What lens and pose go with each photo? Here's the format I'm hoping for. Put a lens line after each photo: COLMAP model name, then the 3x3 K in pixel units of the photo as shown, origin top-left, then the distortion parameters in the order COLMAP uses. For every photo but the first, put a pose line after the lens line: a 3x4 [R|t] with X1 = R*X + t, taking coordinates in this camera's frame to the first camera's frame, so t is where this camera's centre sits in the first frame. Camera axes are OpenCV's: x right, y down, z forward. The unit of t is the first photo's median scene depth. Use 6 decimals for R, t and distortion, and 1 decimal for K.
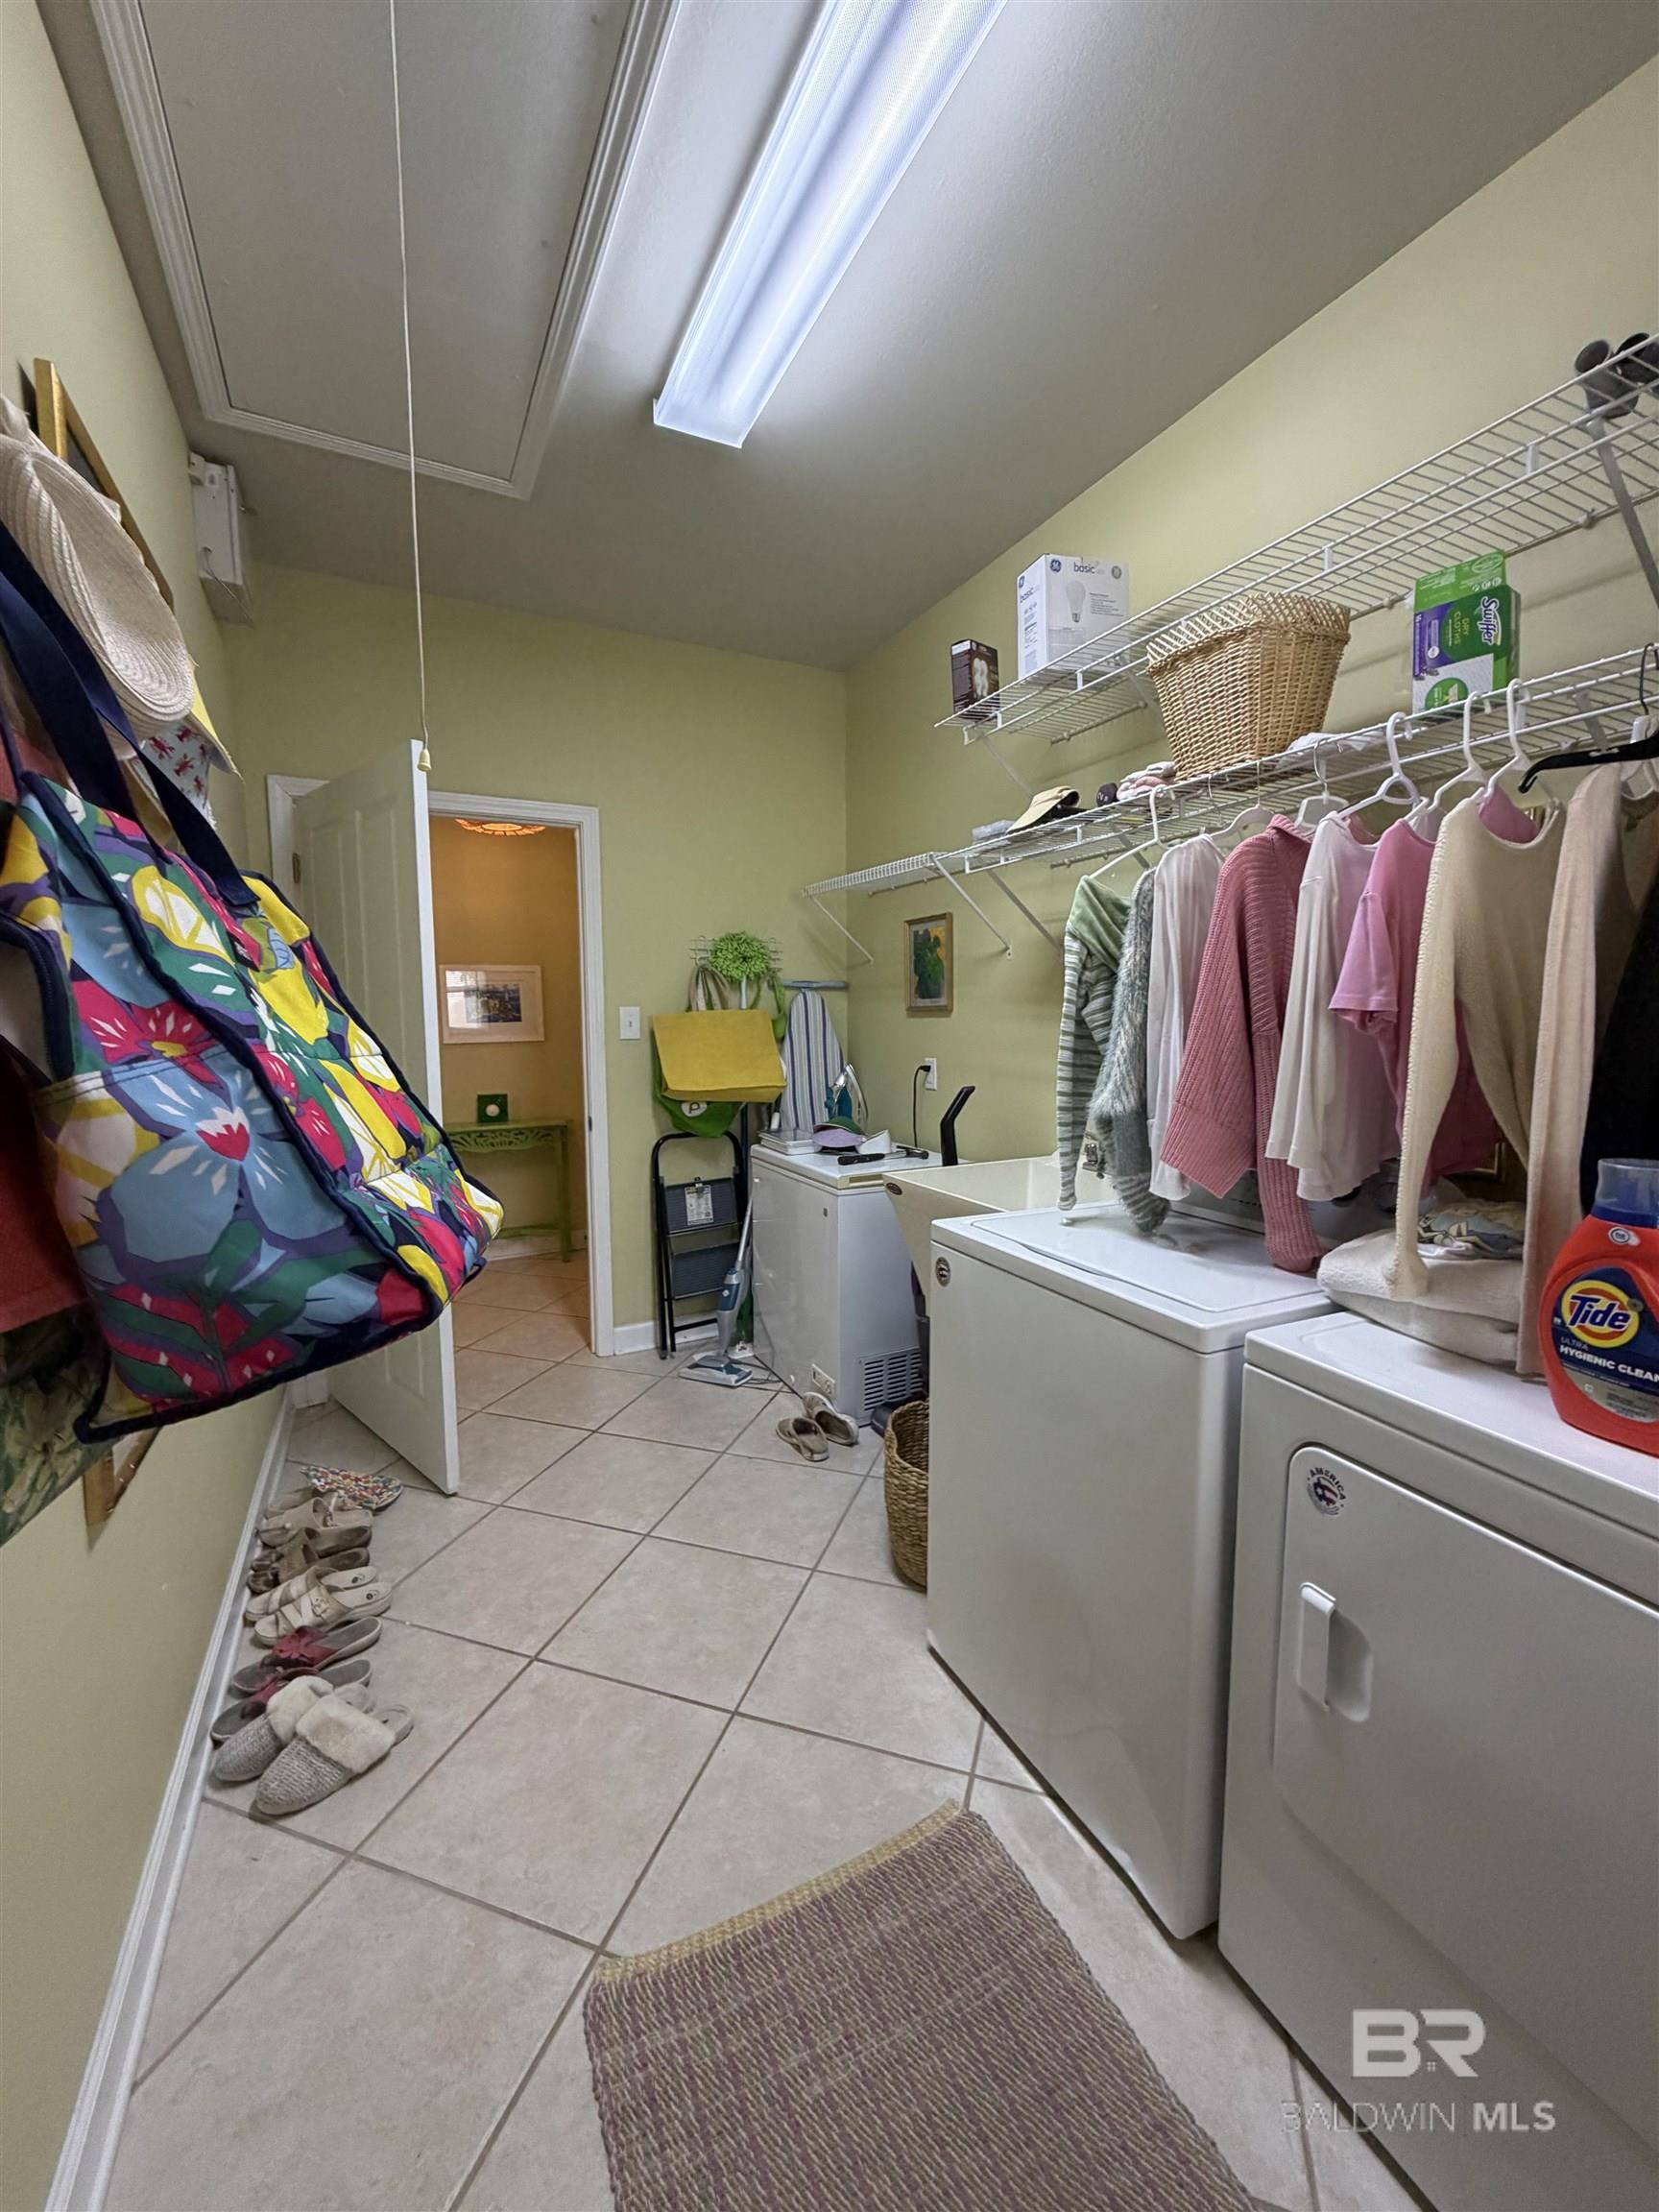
lens RADIAL K [[880.7, 0, 829.9], [0, 880.7, 1096.5], [0, 0, 1]] dist [-0.001373, 0.000158]
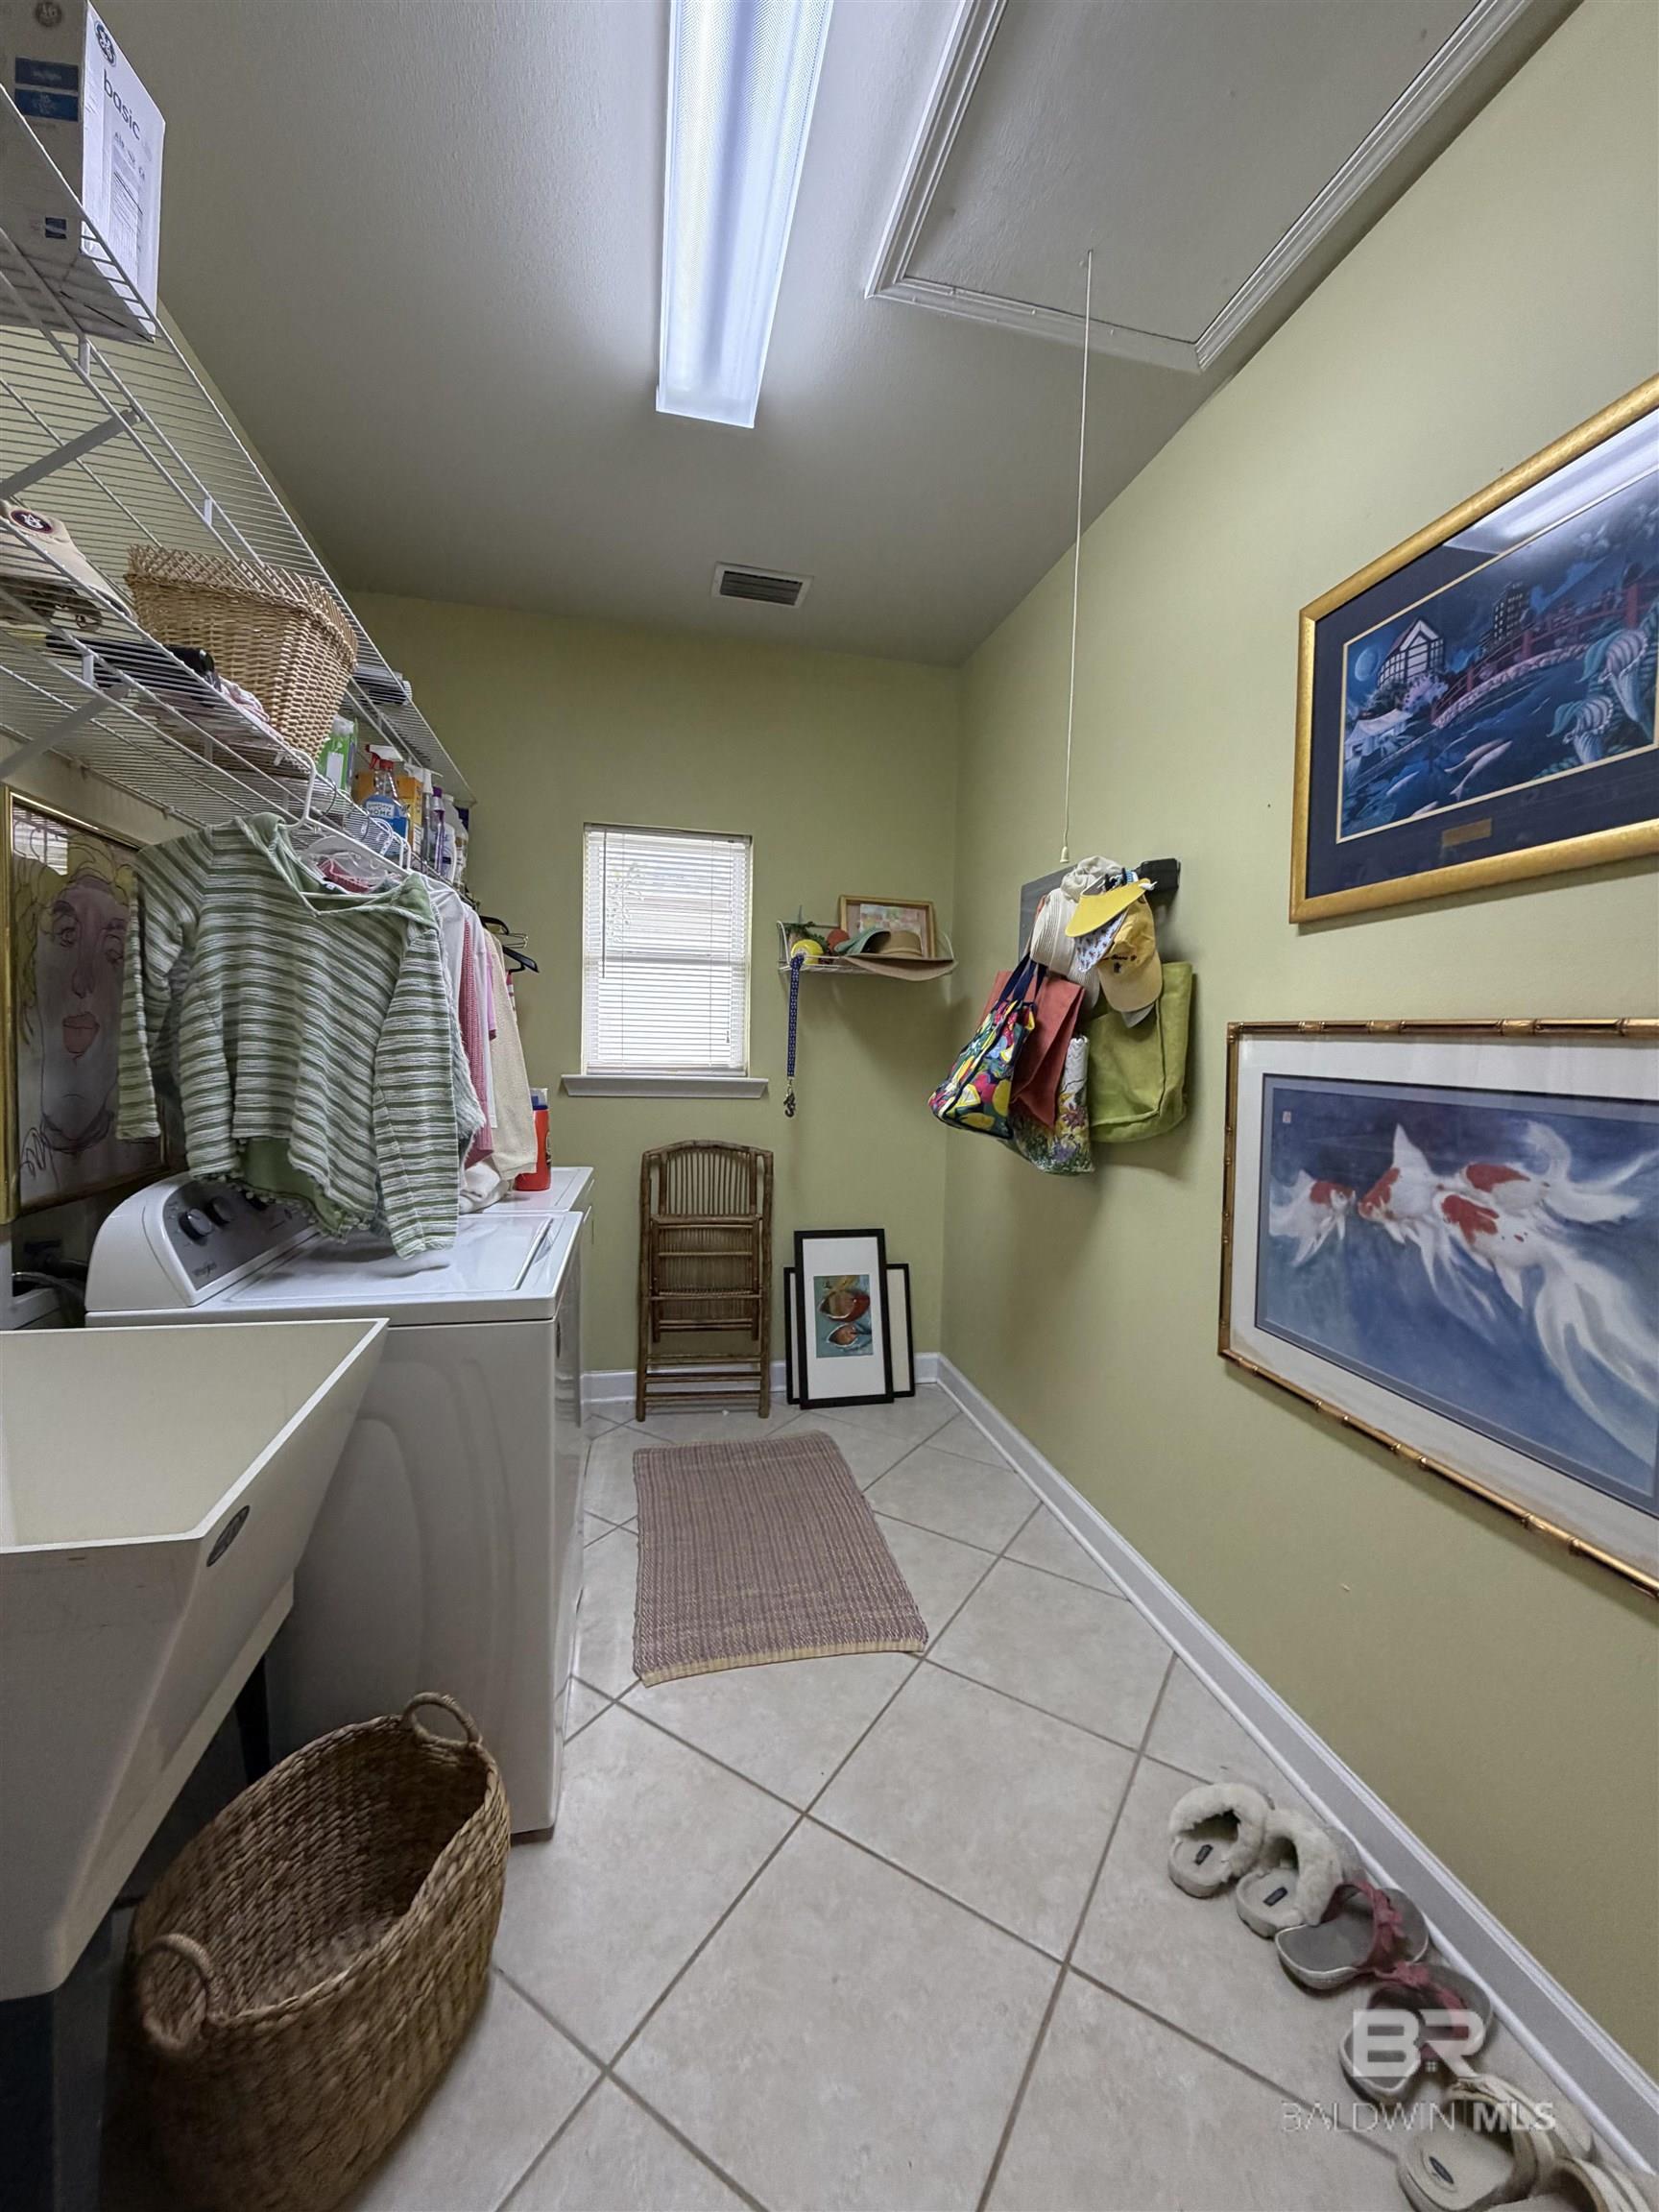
lens RADIAL K [[880.7, 0, 829.9], [0, 880.7, 1096.5], [0, 0, 1]] dist [-0.001373, 0.000158]
pose [[-0.971176, -0.039328, 0.235096, -0.354460], [-0.004467, 0.989125, 0.147011, -0.175397], [-0.238321, 0.141723, -0.960790, 1.966333]]
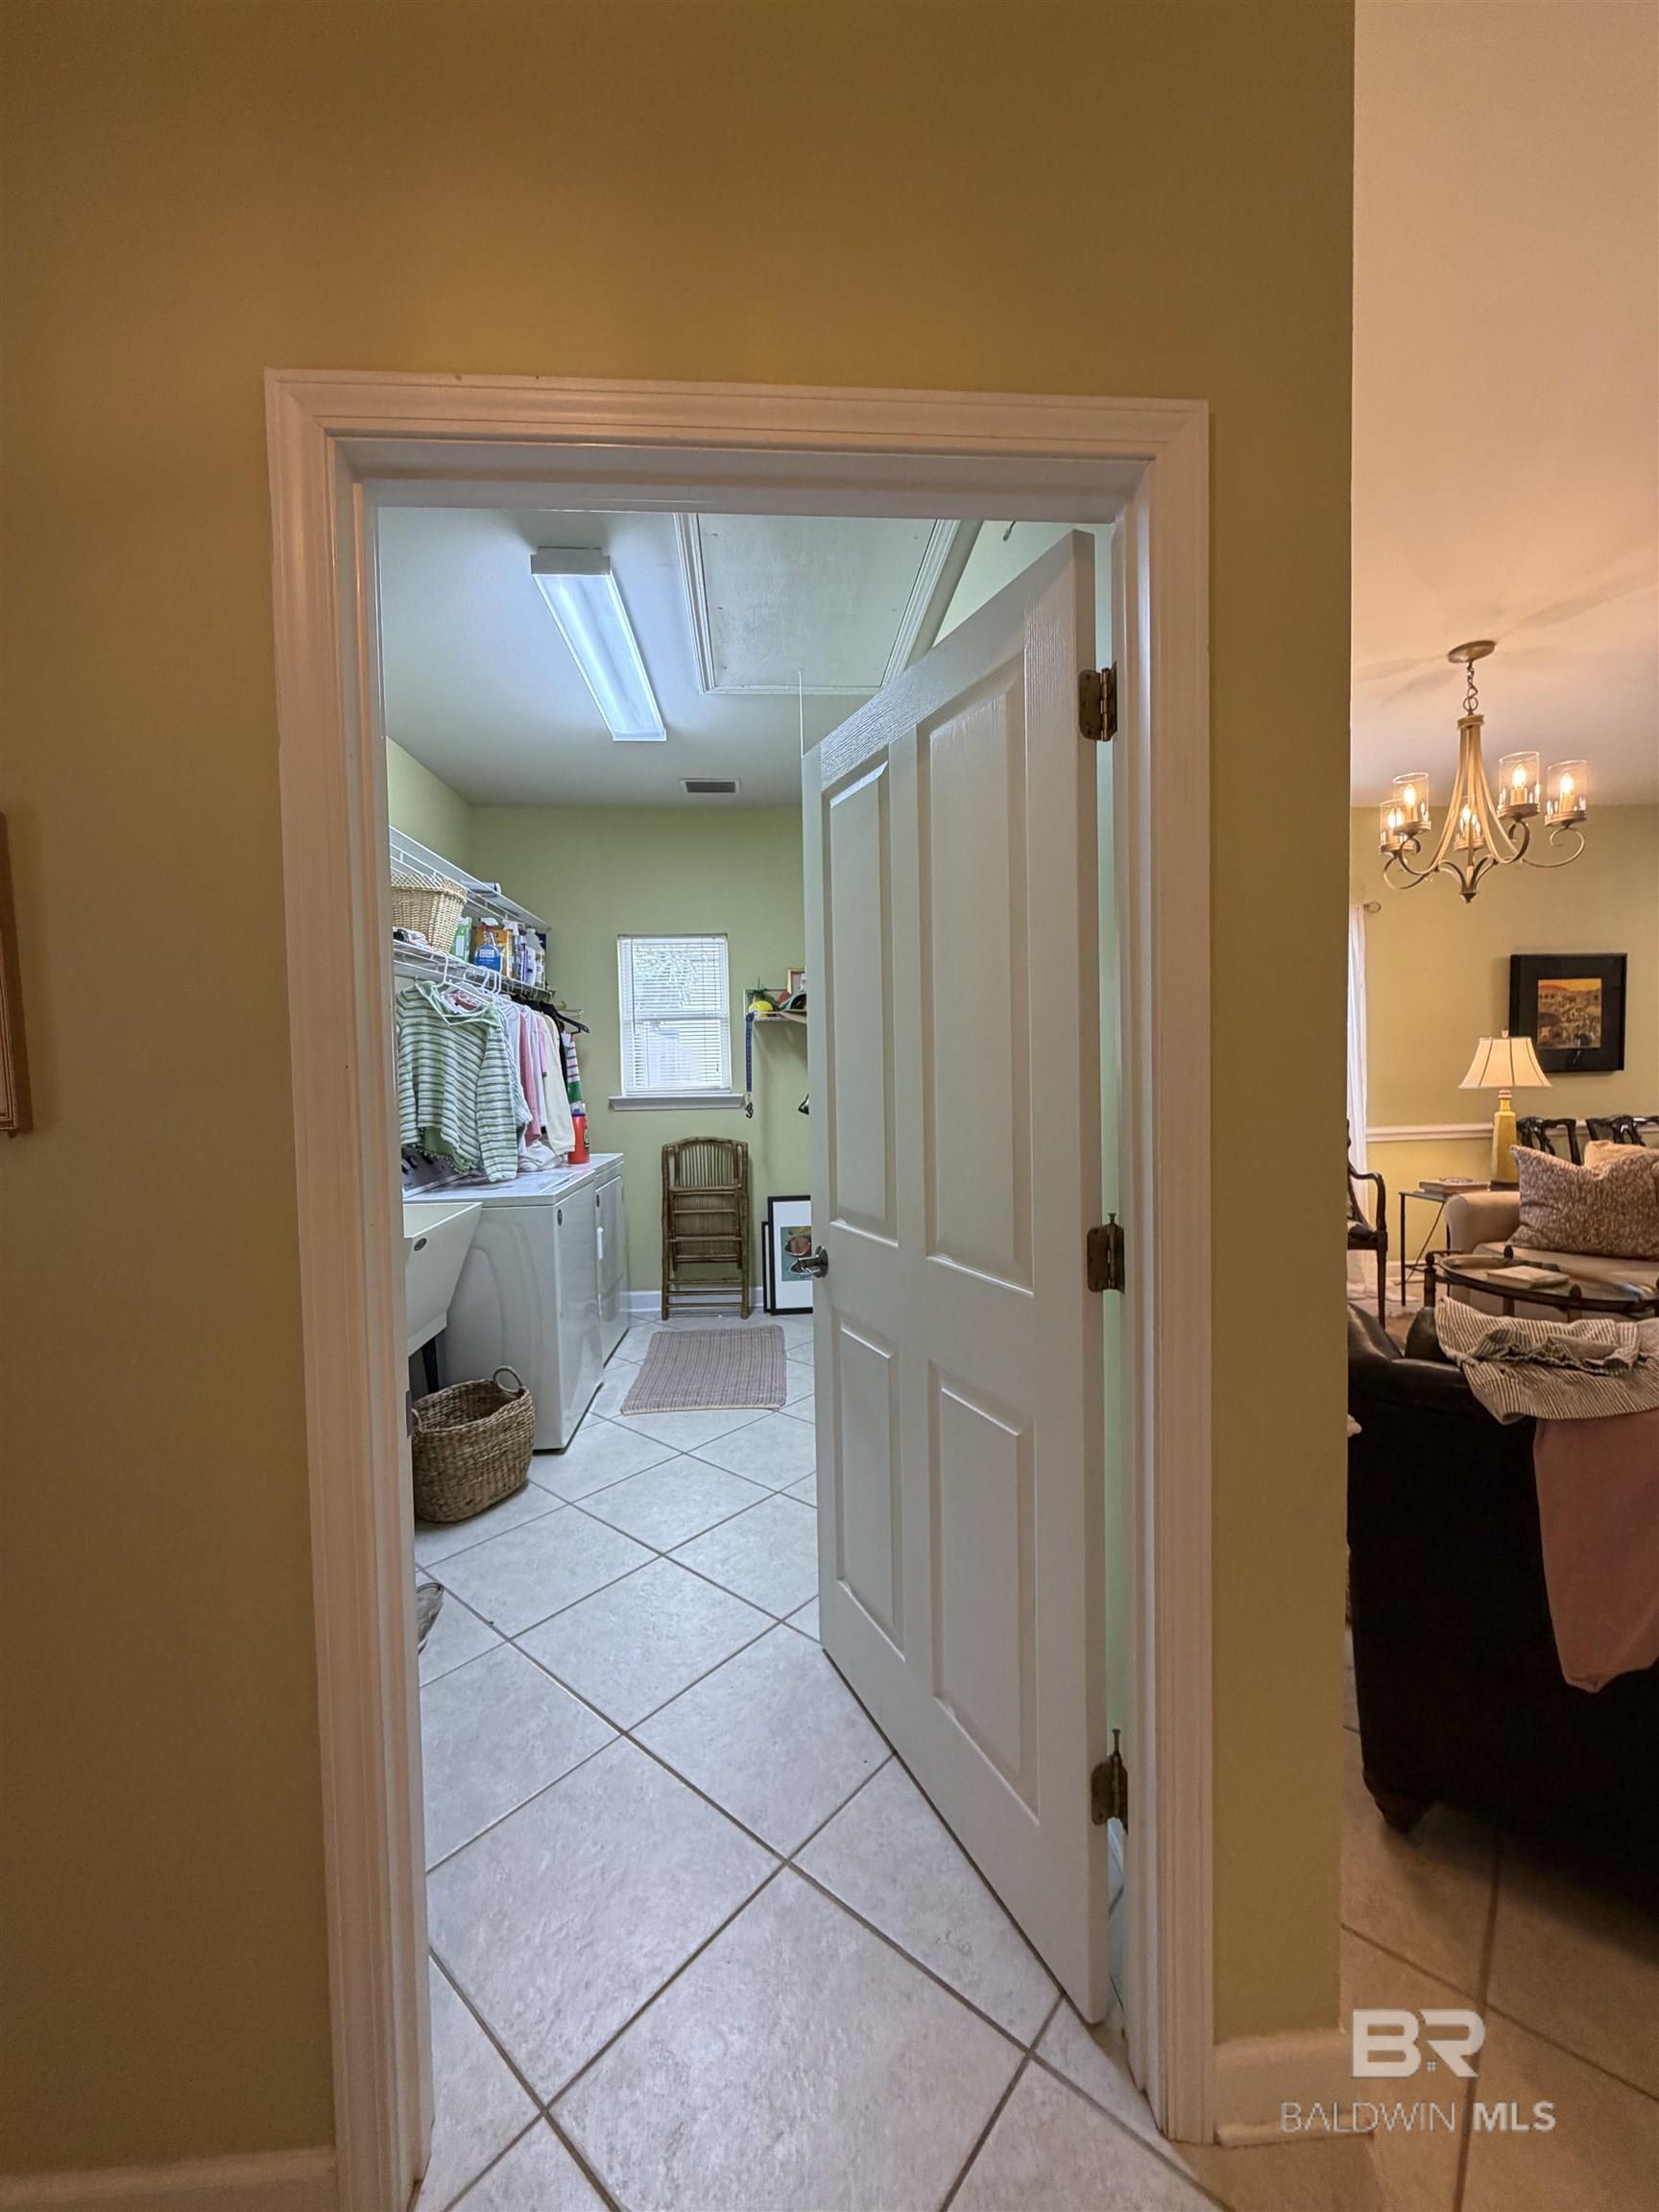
lens RADIAL K [[880.7, 0, 829.9], [0, 880.7, 1096.5], [0, 0, 1]] dist [-0.001373, 0.000158]
pose [[-0.924151, 0.006064, 0.381980, -1.215987], [0.055512, 0.991393, 0.118565, -0.256233], [-0.377974, 0.130777, -0.916533, 2.754627]]
